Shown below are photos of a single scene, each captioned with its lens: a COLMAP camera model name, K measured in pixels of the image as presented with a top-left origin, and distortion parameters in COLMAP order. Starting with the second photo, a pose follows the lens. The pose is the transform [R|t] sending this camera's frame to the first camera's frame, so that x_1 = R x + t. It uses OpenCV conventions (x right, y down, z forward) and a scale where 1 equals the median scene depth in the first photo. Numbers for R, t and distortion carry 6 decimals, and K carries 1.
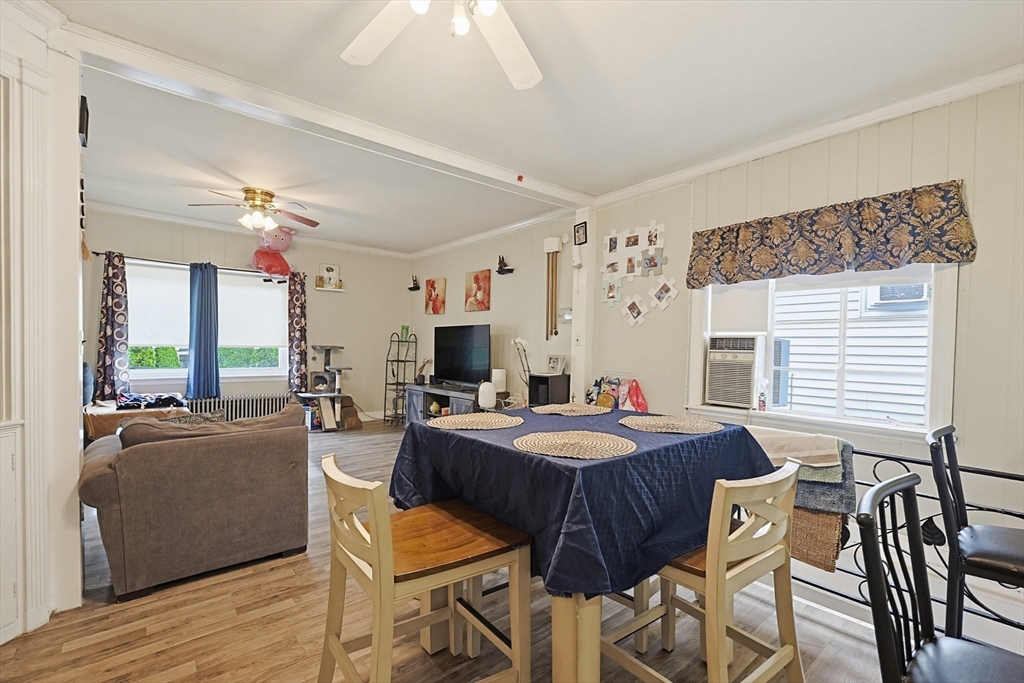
lens RADIAL K [[436.6, 0, 512.0], [0, 436.6, 341.5], [0, 0, 1]] dist [0.000429, -0.000078]
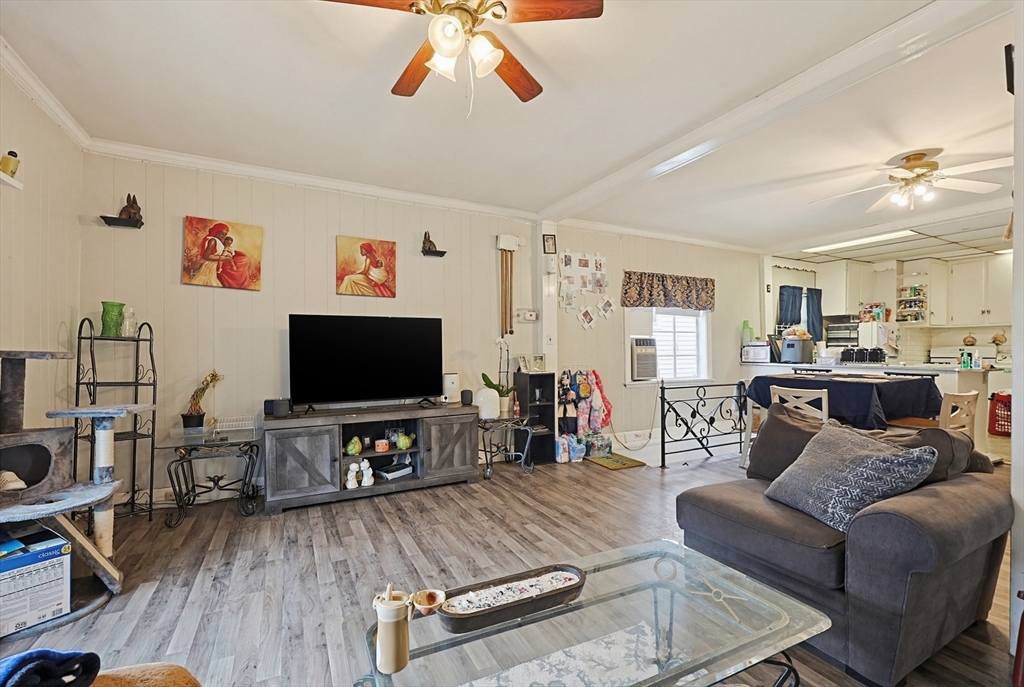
lens RADIAL K [[456.1, 0, 512.0], [0, 456.1, 343.5], [0, 0, 1]] dist [-0.003316, -0.000302]
pose [[0.218201, 0.000220, 0.975904, -1.076005], [-0.001574, 0.999999, 0.000126, 0.007511], [-0.975903, -0.001564, 0.218201, 0.903953]]
